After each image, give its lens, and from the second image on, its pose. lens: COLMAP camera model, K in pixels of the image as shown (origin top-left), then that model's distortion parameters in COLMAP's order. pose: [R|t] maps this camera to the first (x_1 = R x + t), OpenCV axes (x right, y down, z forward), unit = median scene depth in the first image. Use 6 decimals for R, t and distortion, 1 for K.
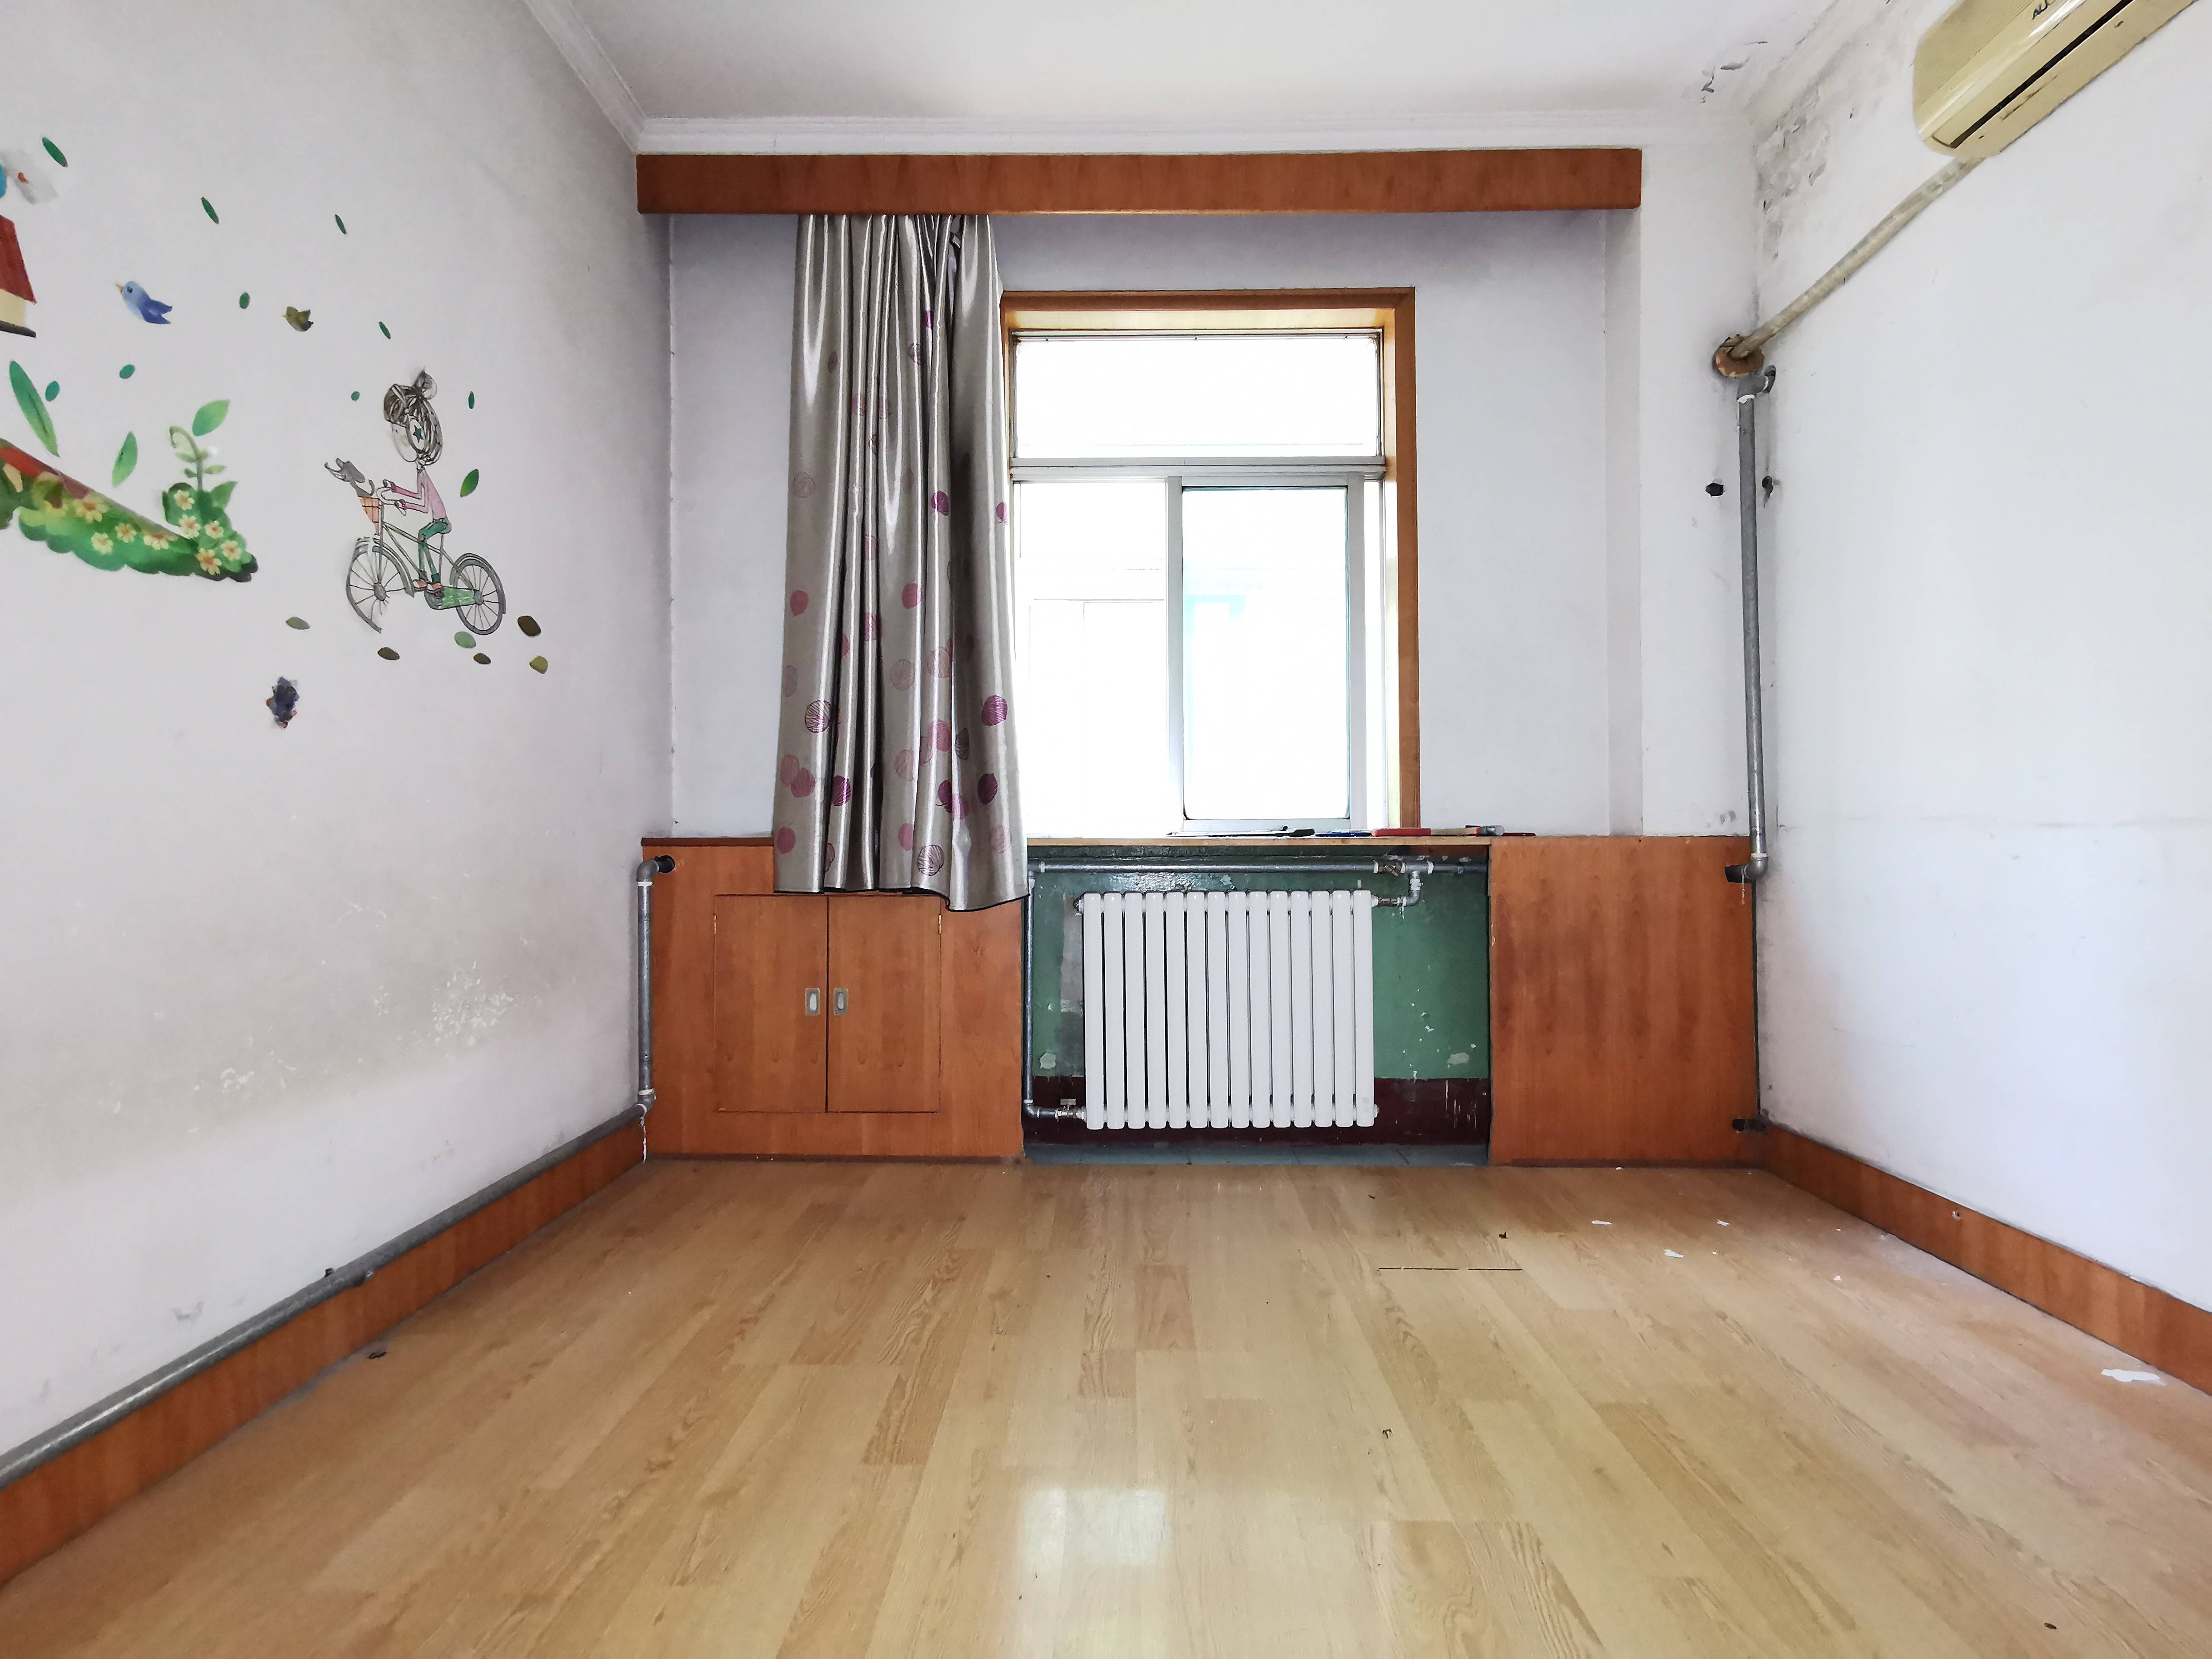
lens RADIAL K [[1033.9, 0, 1119.6], [0, 1033.9, 822.7], [0, 0, 1]] dist [0.023222, -0.002215]
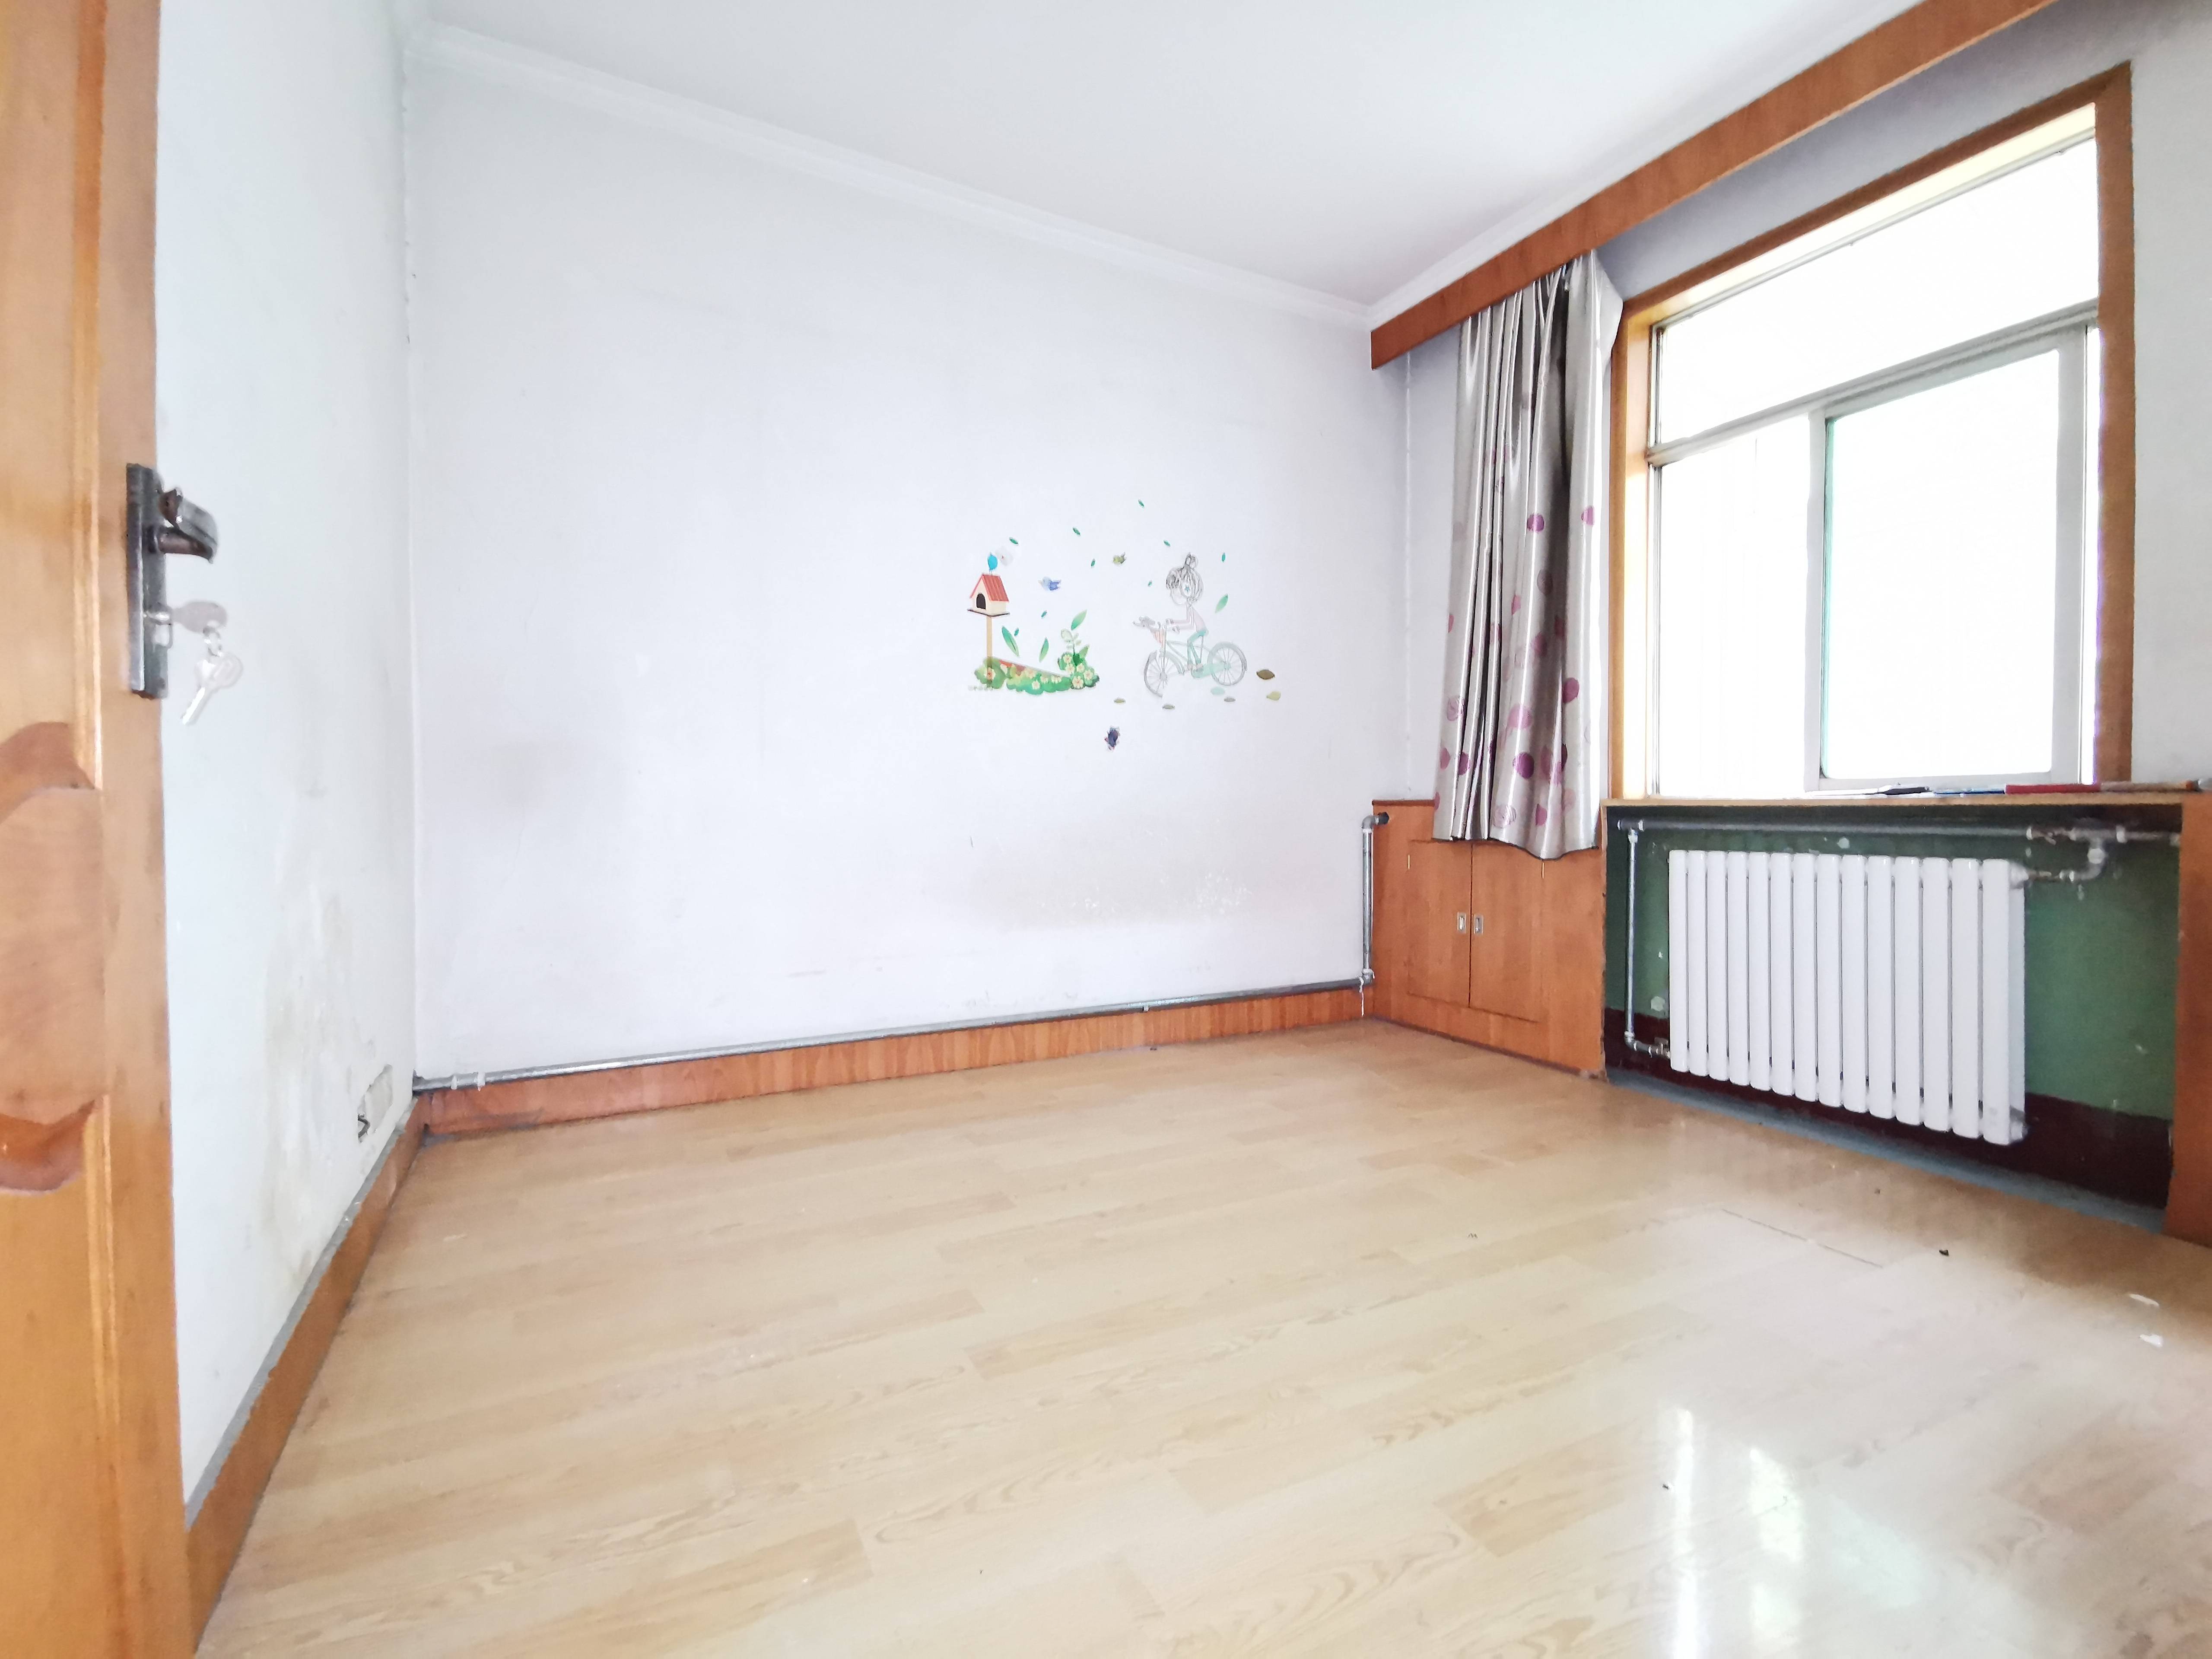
lens RADIAL K [[1033.9, 0, 1120.1], [0, 1033.9, 819.3], [0, 0, 1]] dist [0.023222, -0.002215]
pose [[0.476299, 0.012530, -0.879194, 0.667515], [0.015639, 0.999620, 0.022718, 0.003378], [0.879144, -0.024570, 0.475922, -0.012674]]
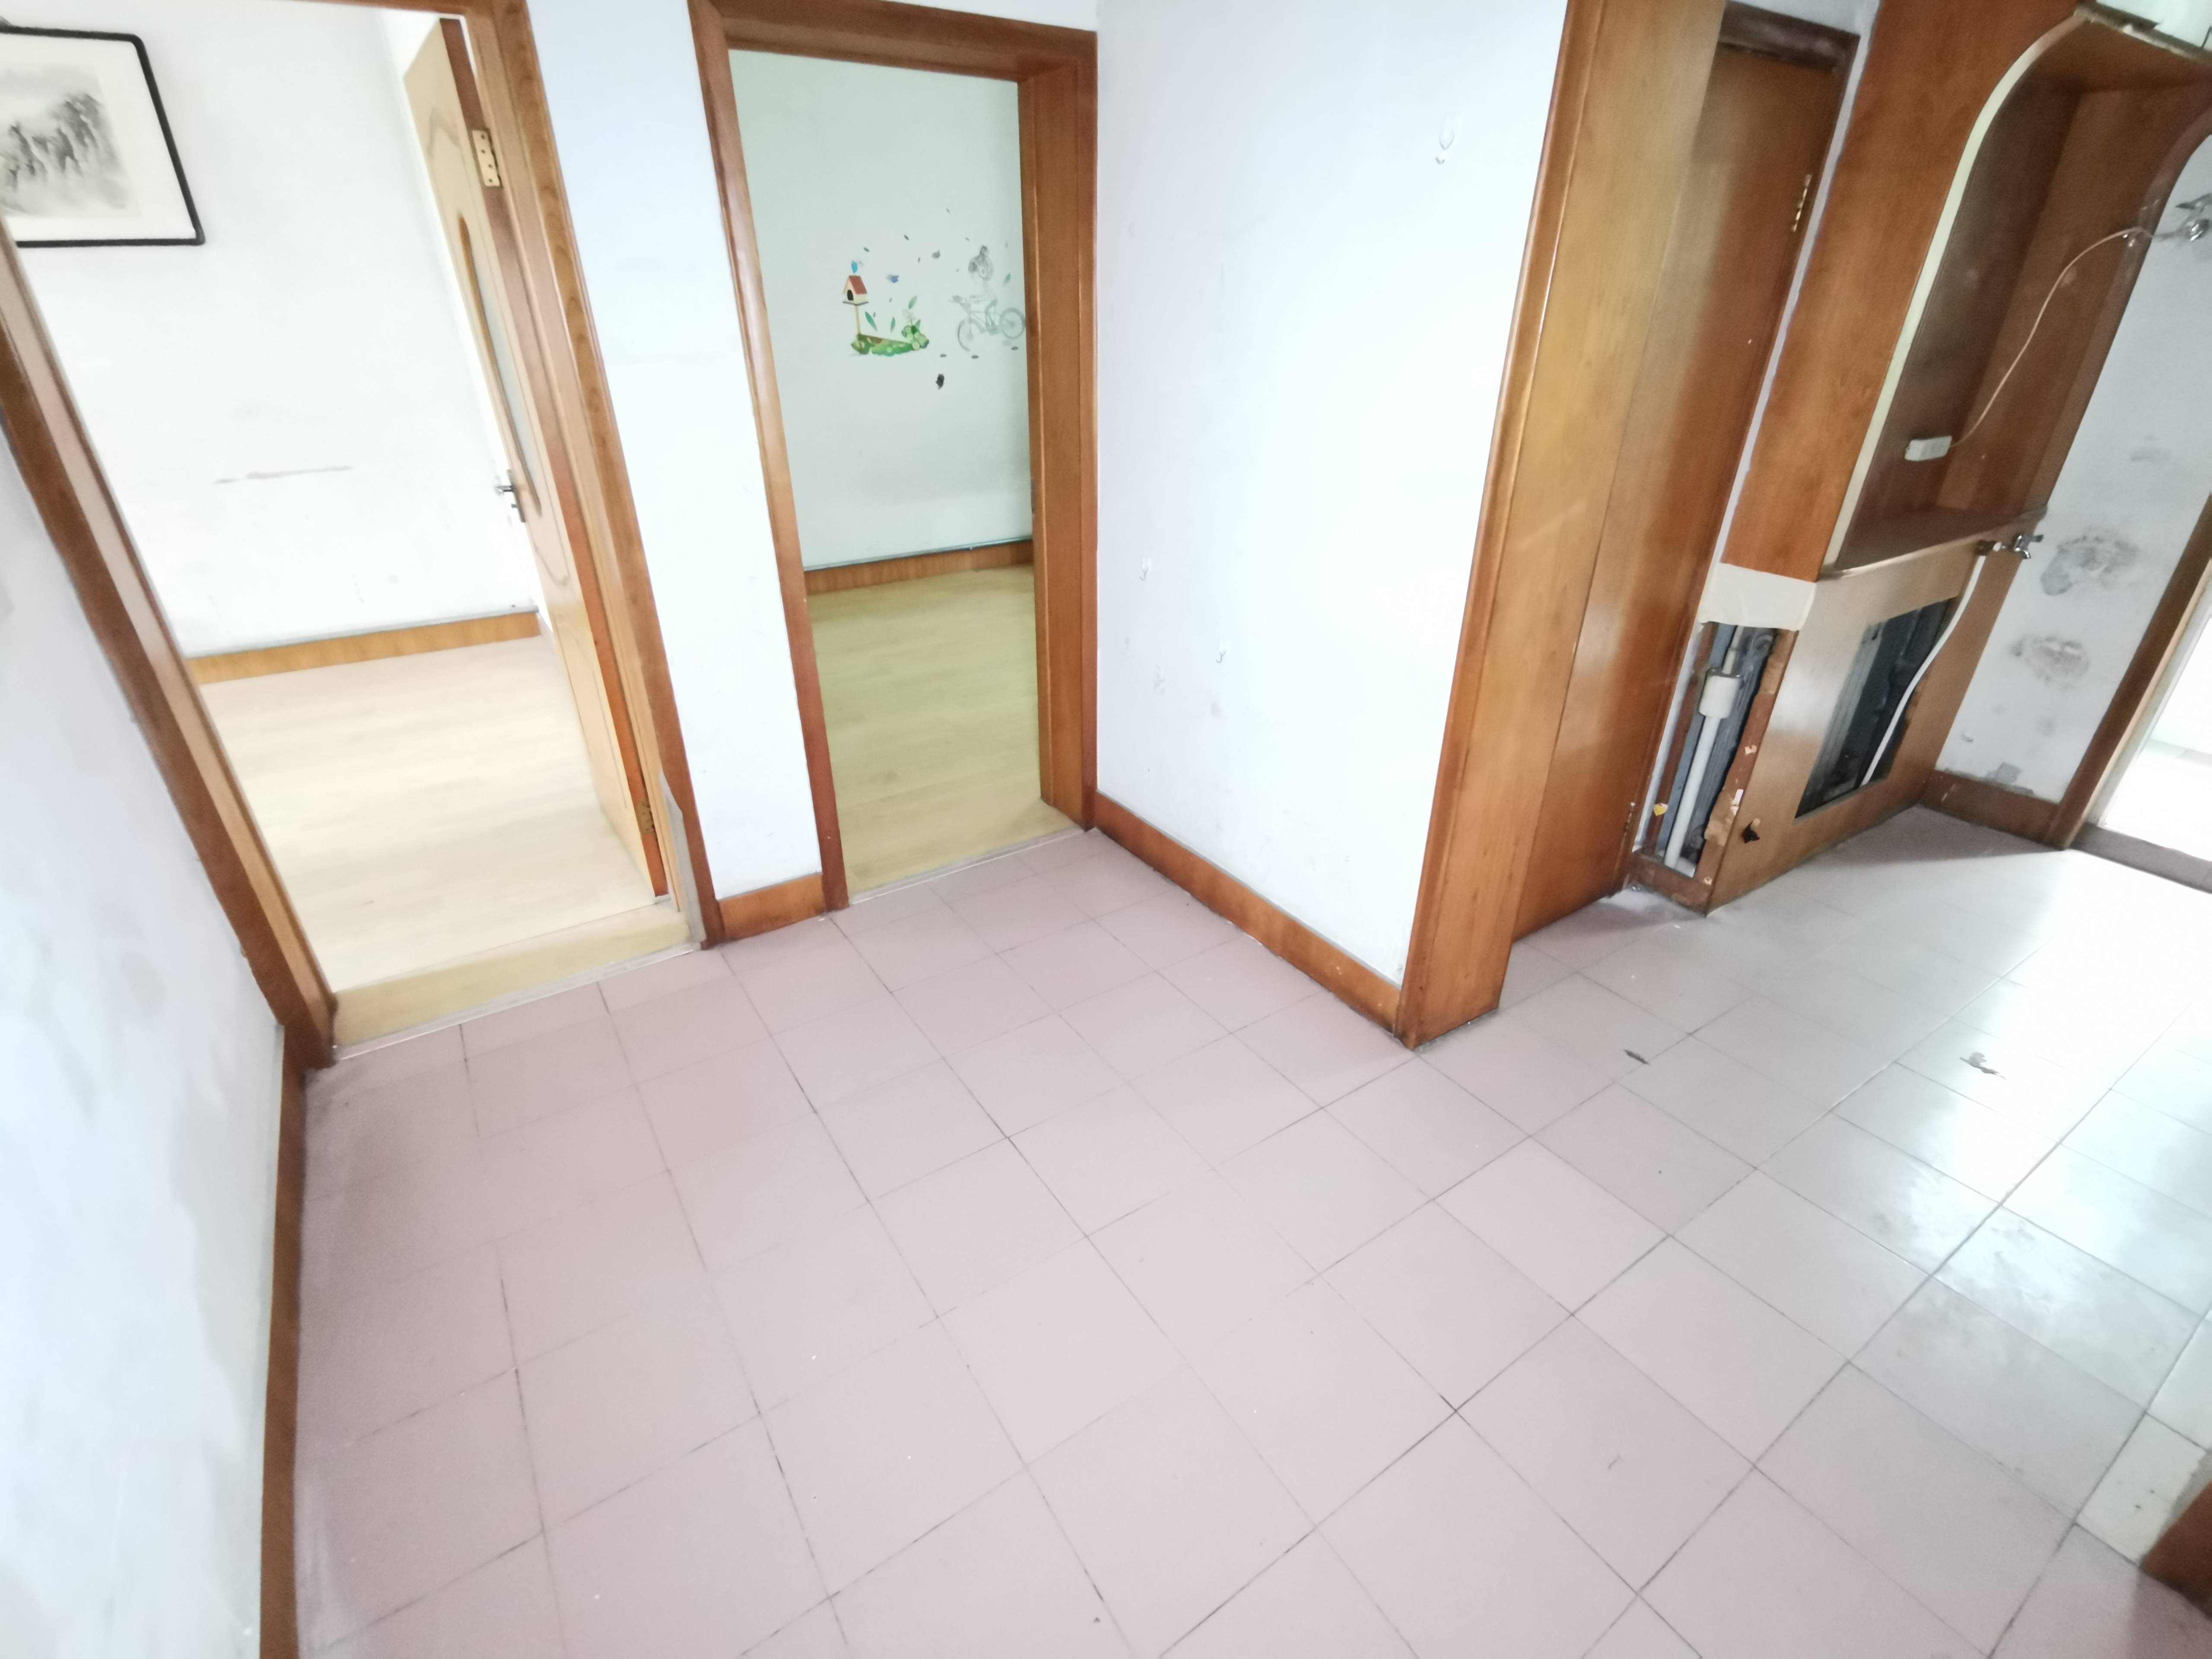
lens RADIAL K [[1033.9, 0, 1111.0], [0, 1033.9, 815.4], [0, 0, 1]] dist [0.023222, -0.002215]
pose [[0.557587, 0.378250, -0.738934, 1.625310], [0.014404, 0.885613, 0.464201, -0.263000], [0.829994, -0.269476, 0.488357, -0.390822]]
